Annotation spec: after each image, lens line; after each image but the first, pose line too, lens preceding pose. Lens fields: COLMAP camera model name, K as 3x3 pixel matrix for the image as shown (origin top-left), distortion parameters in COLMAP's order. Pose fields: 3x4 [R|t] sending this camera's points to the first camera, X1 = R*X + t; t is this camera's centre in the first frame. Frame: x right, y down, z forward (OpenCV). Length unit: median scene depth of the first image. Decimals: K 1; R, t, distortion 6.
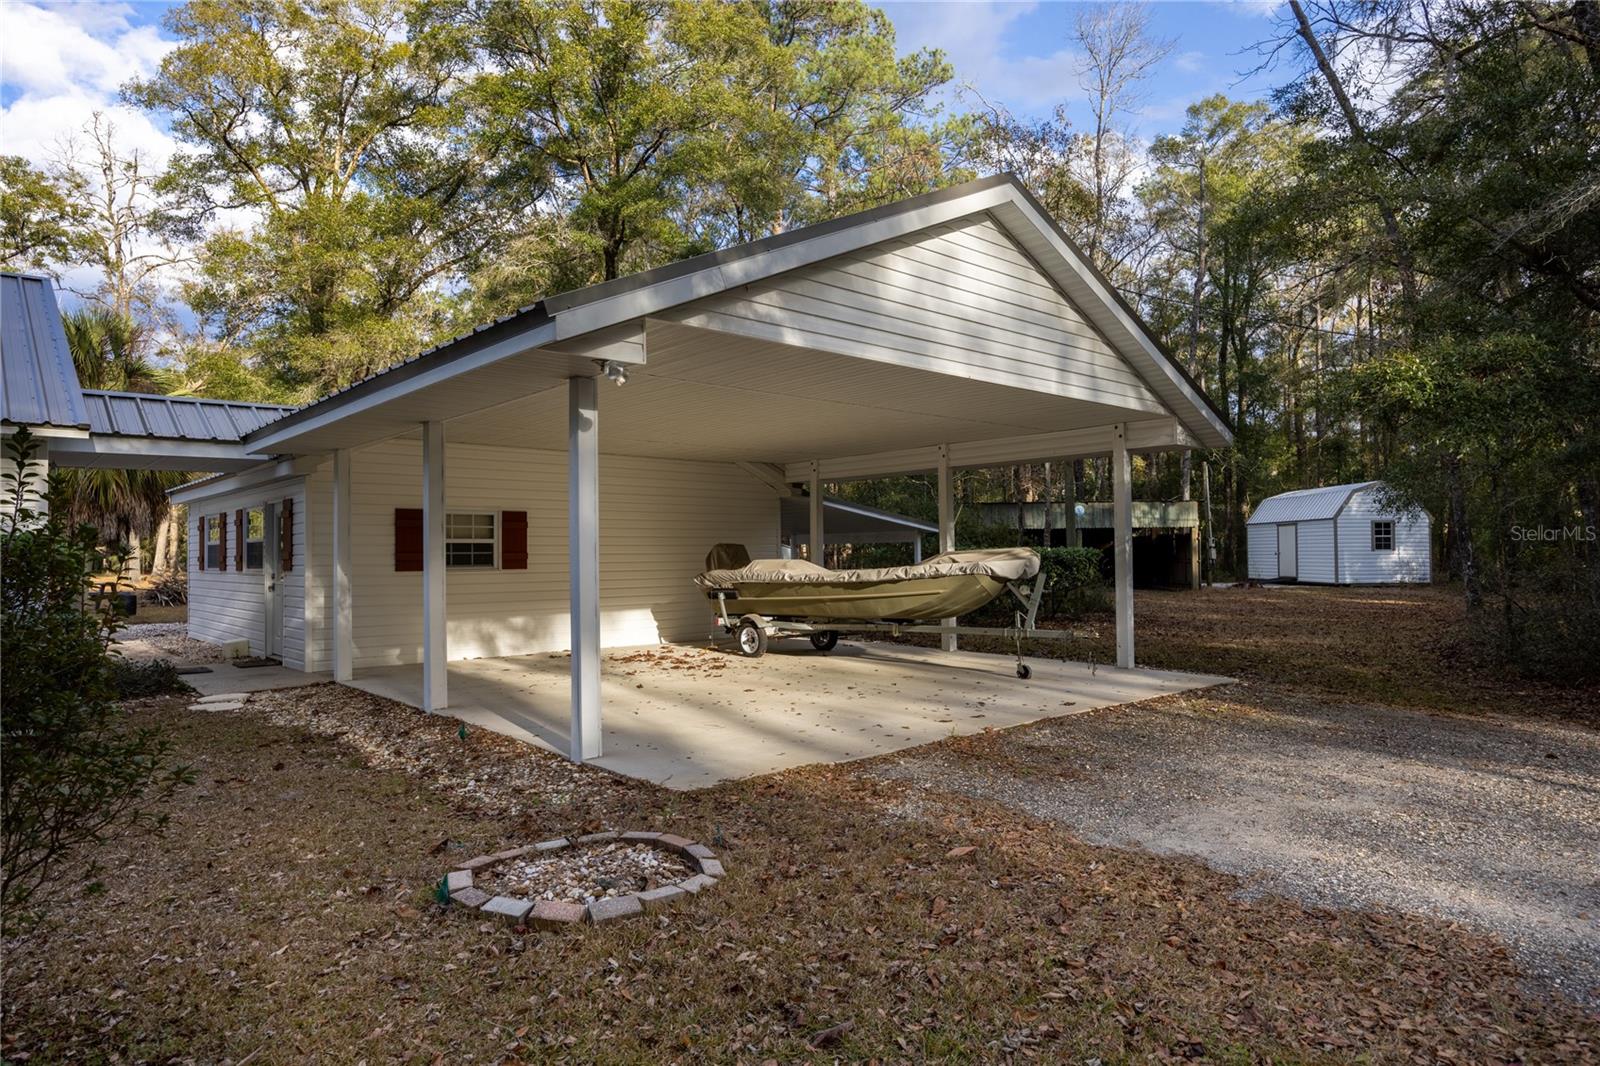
lens RADIAL K [[969.0, 0, 794.5], [0, 969.0, 538.1], [0, 0, 1]] dist [-0.004738, -0.000306]
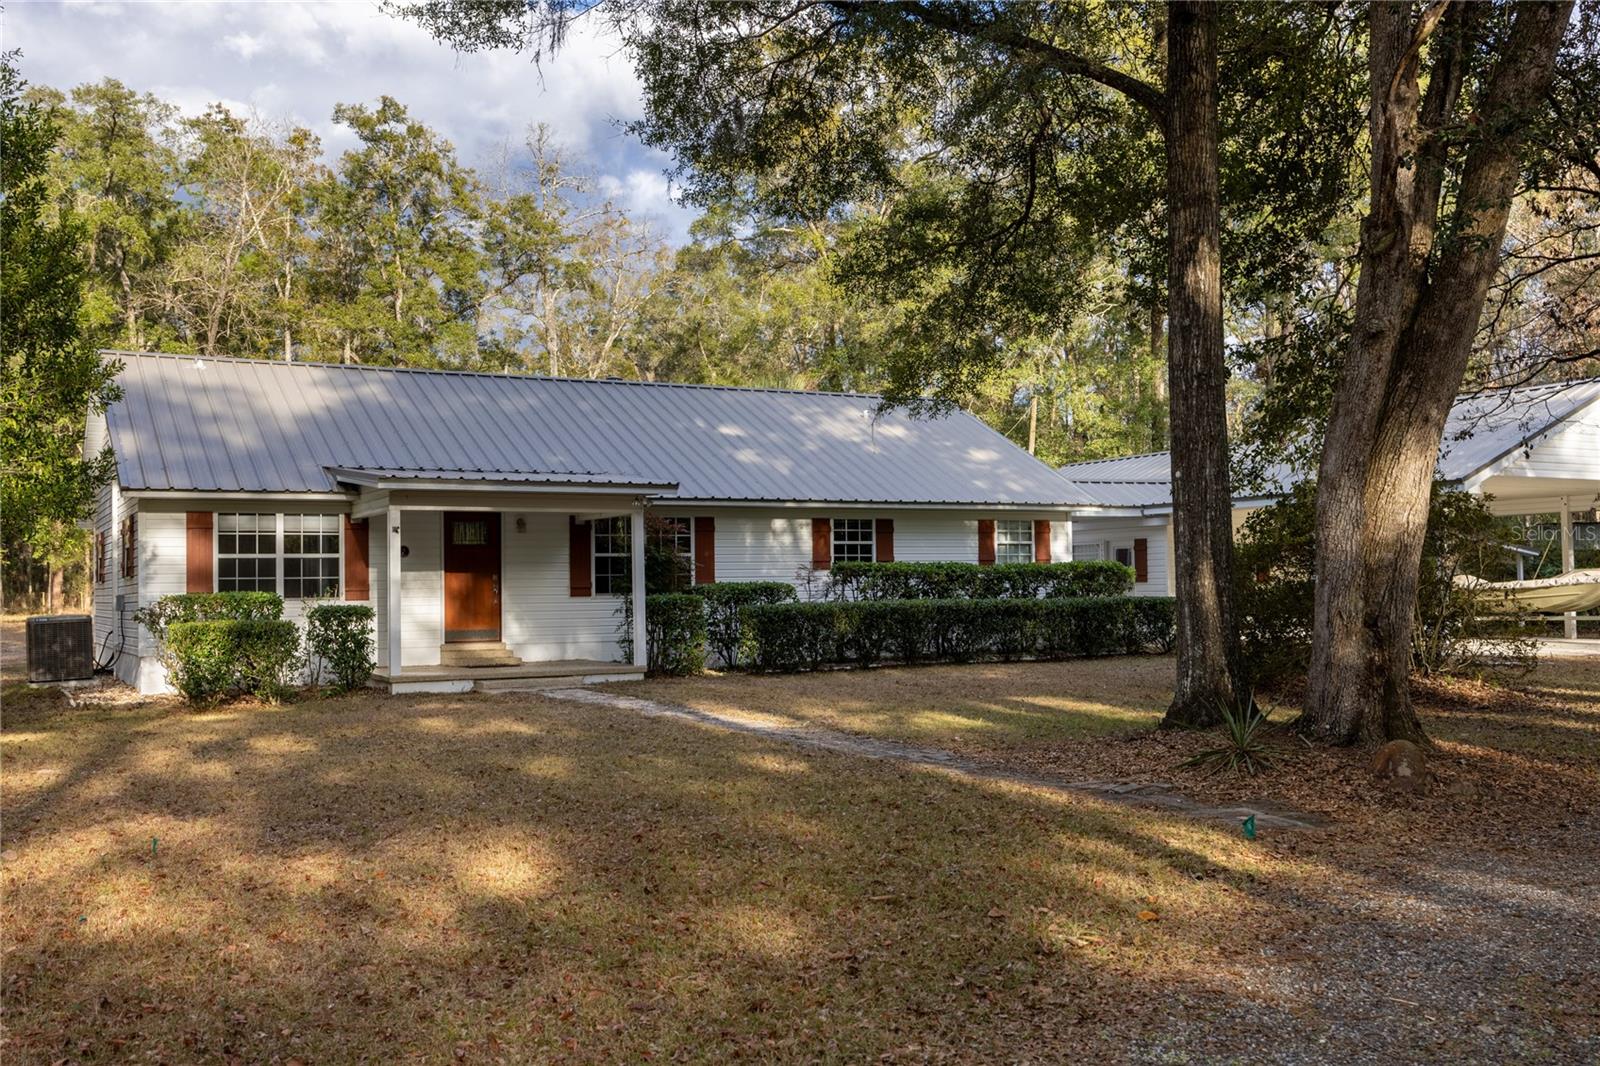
lens RADIAL K [[1523.5, 0, 798.6], [0, 1523.5, 533.6], [0, 0, 1]] dist [0.010612, 0.000000]
pose [[0.974750, -0.004908, -0.223245, -0.198548], [0.001733, 0.999895, -0.014416, -0.004187], [0.223292, 0.013665, 0.974656, -0.649427]]
